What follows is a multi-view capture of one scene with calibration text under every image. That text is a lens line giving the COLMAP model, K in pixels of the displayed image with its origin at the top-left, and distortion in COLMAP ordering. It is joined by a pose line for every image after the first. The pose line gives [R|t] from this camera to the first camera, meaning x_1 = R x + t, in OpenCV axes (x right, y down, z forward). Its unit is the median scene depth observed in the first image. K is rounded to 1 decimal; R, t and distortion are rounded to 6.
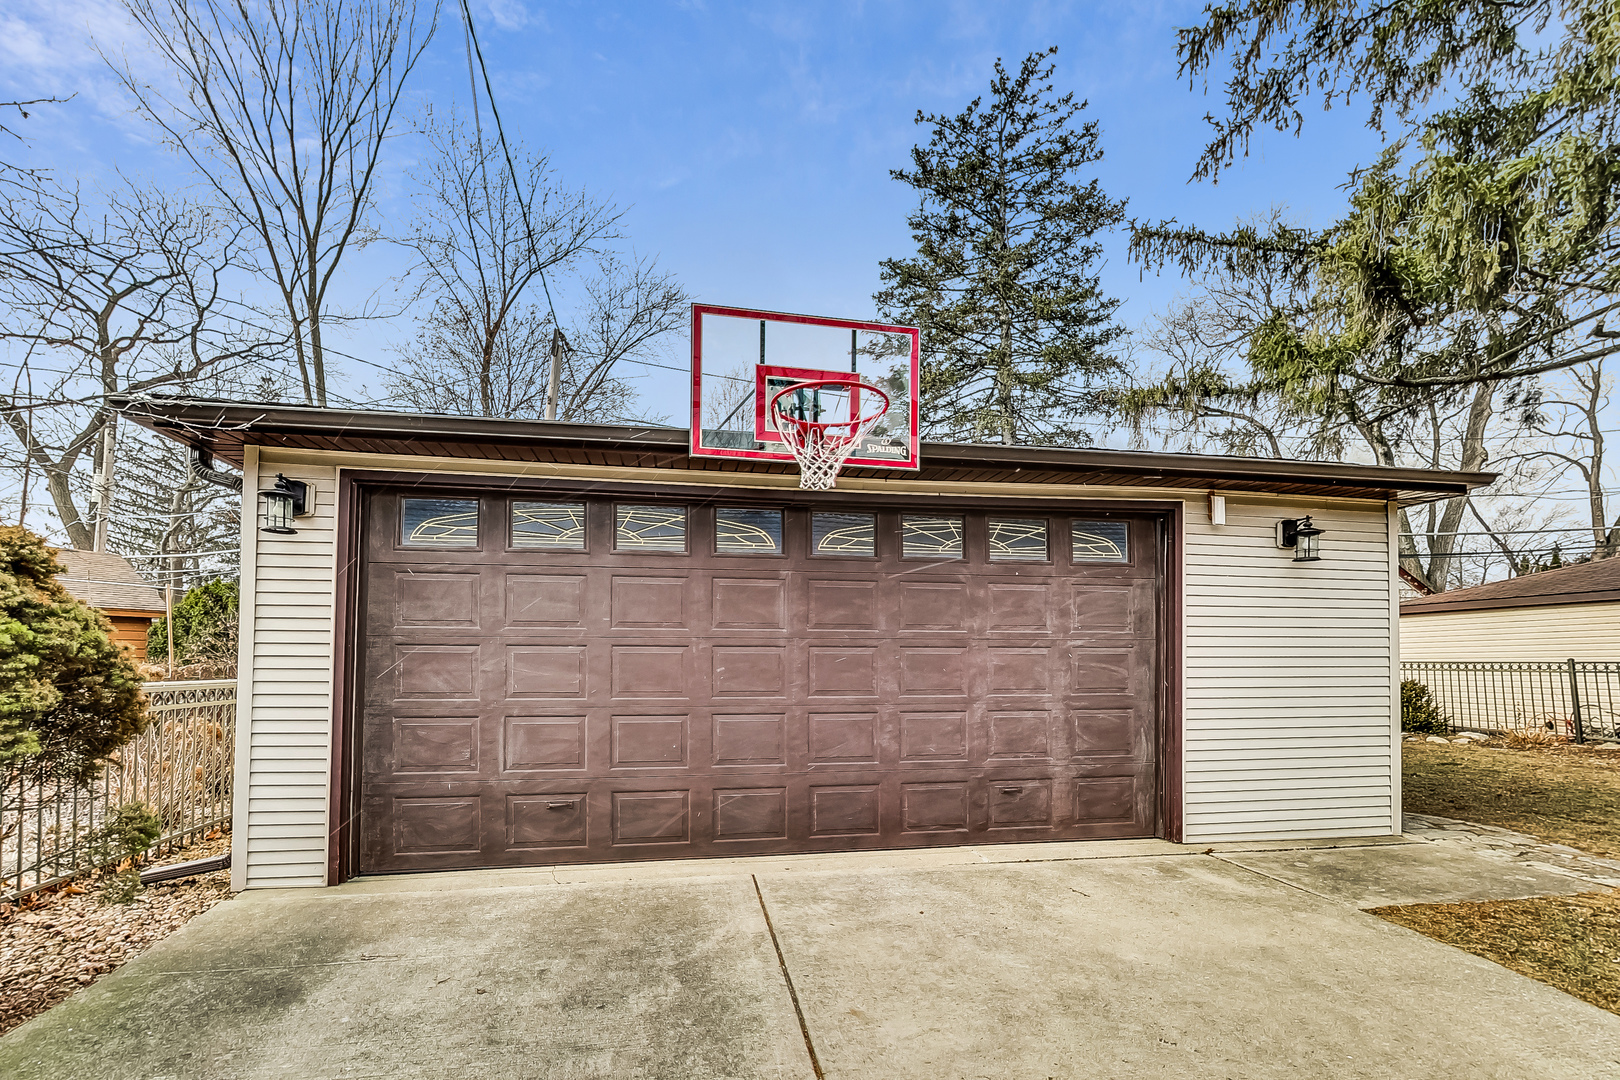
lens RADIAL K [[646.7, 0, 776.9], [0, 646.7, 651.2], [0, 0, 1]] dist [0.001614, -0.000062]
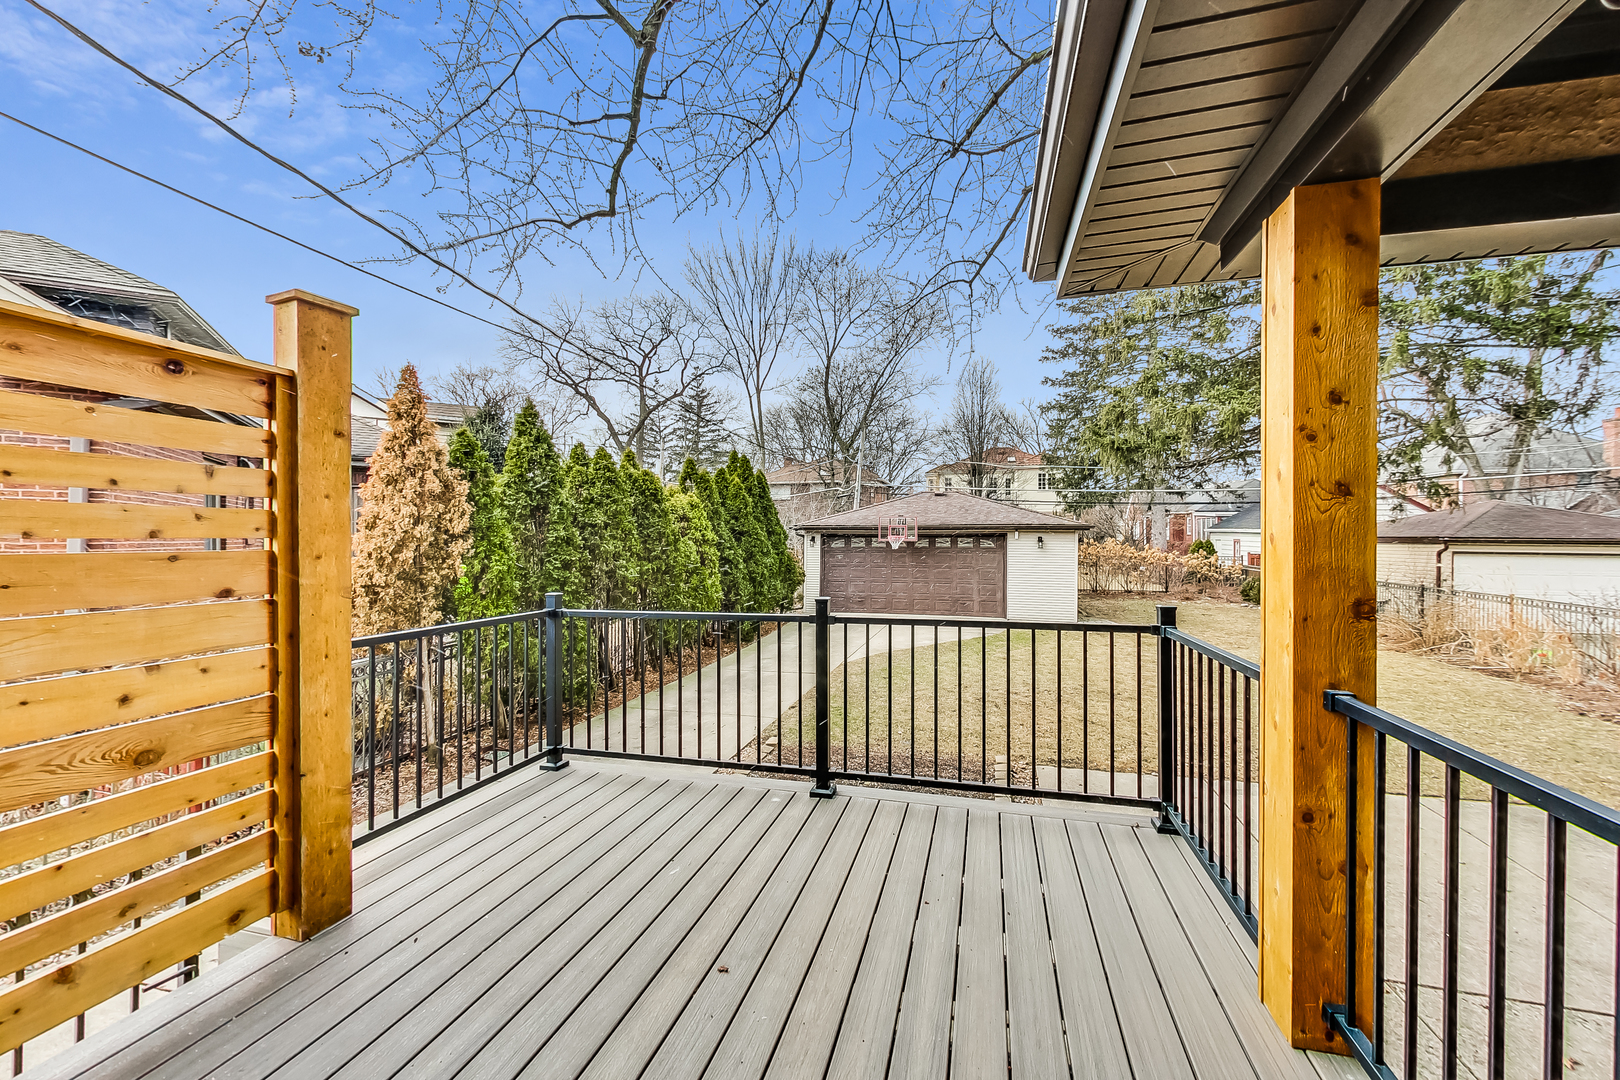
lens RADIAL K [[646.7, 0, 812.6], [0, 646.7, 541.4], [0, 0, 1]] dist [0.001614, -0.000062]
pose [[0.911684, 0.000505, -0.410891, 0.371244], [0.013078, 0.999457, 0.030246, -0.099260], [0.410683, -0.032948, 0.911183, -0.995329]]
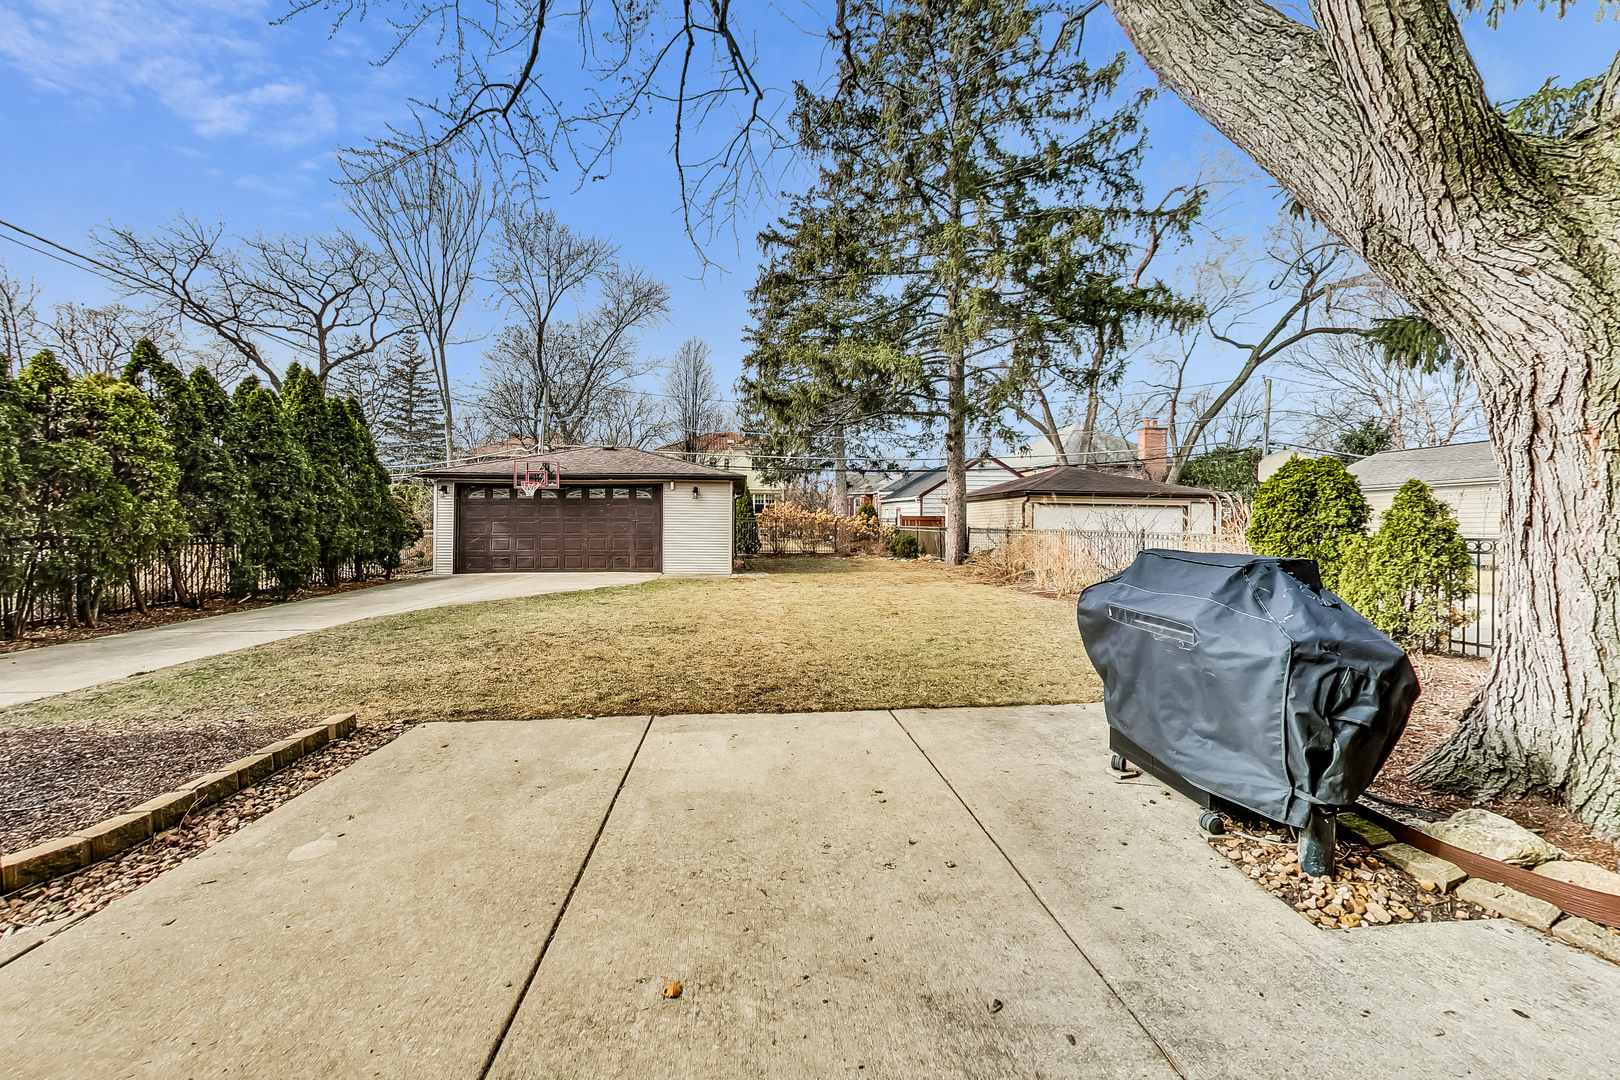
lens RADIAL K [[583.9, 0, 788.1], [0, 583.9, 536.7], [0, 0, 1]] dist [0.000521, 0.000055]
pose [[0.996303, 0.001171, -0.085897, 0.523849], [0.002389, 0.999142, 0.041335, -0.017003], [0.085871, -0.041387, 0.995446, -0.752243]]
